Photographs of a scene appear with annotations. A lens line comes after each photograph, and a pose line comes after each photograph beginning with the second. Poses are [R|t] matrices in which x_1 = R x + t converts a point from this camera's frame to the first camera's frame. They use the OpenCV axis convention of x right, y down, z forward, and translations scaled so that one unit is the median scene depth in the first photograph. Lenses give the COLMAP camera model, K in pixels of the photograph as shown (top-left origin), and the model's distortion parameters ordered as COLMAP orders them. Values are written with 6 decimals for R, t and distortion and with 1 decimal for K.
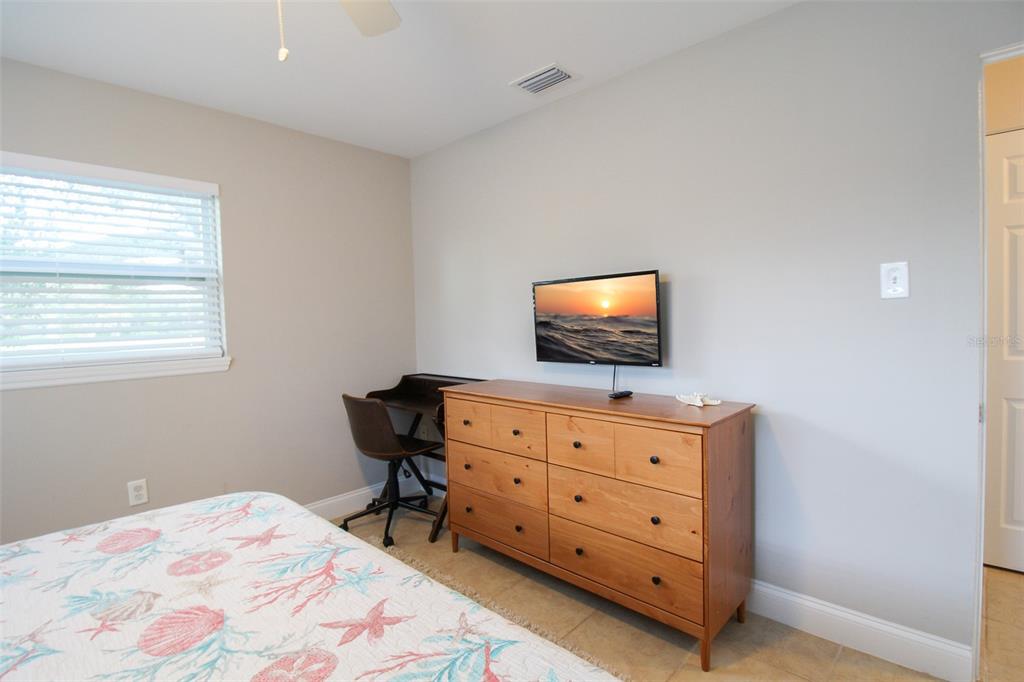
lens RADIAL K [[484.5, 0, 518.6], [0, 484.5, 337.4], [0, 0, 1]] dist [0.000909, -0.014389]
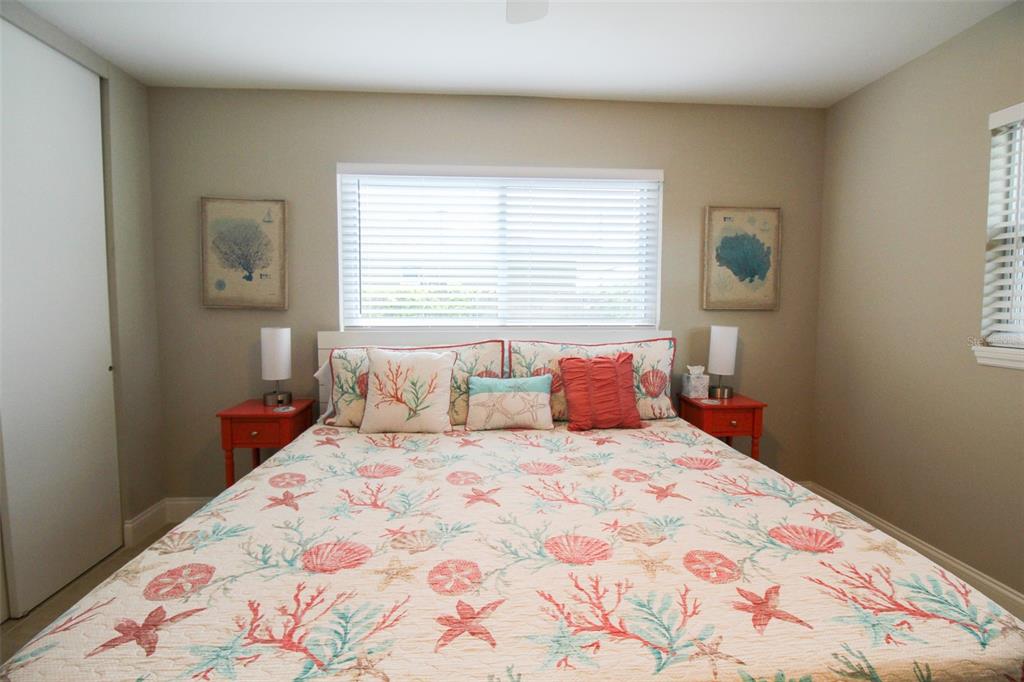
lens RADIAL K [[484.5, 0, 518.6], [0, 484.5, 337.4], [0, 0, 1]] dist [0.000909, -0.014389]
pose [[-0.675783, 0.074943, -0.733281, 0.196982], [-0.009790, 0.993818, 0.110593, -0.050924], [0.737035, 0.081916, -0.670872, 1.182513]]
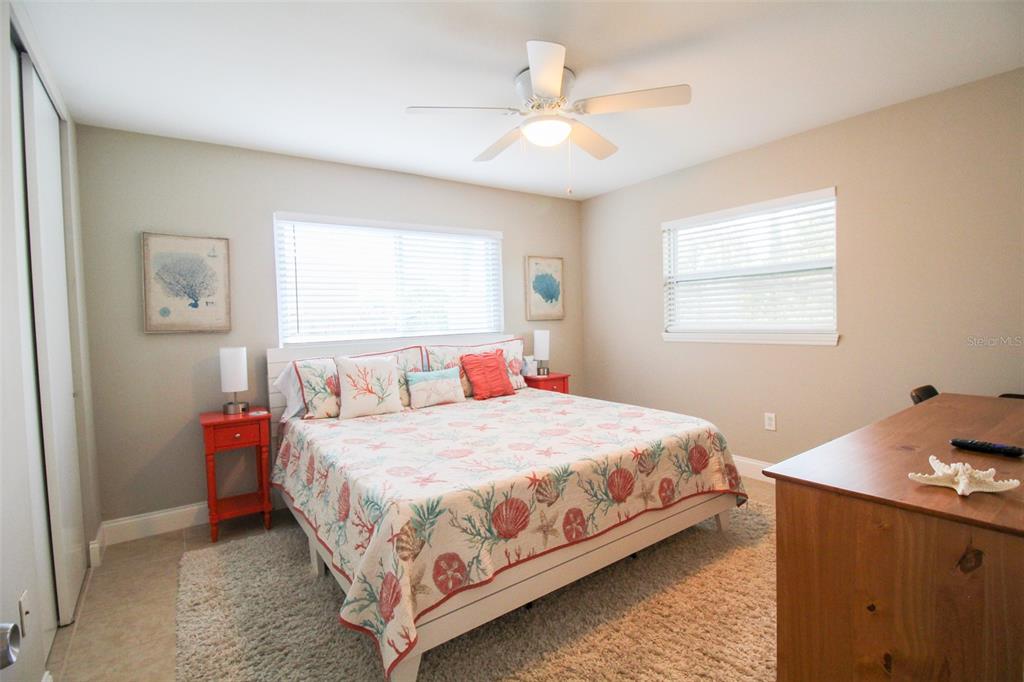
lens RADIAL K [[473.6, 0, 513.7], [0, 473.6, 333.9], [0, 0, 1]] dist [-0.001161, -0.018341]
pose [[-0.198345, 0.067431, -0.977810, 1.299856], [0.002243, 0.997659, 0.068345, -0.076541], [0.980130, 0.011363, -0.198032, 0.902765]]
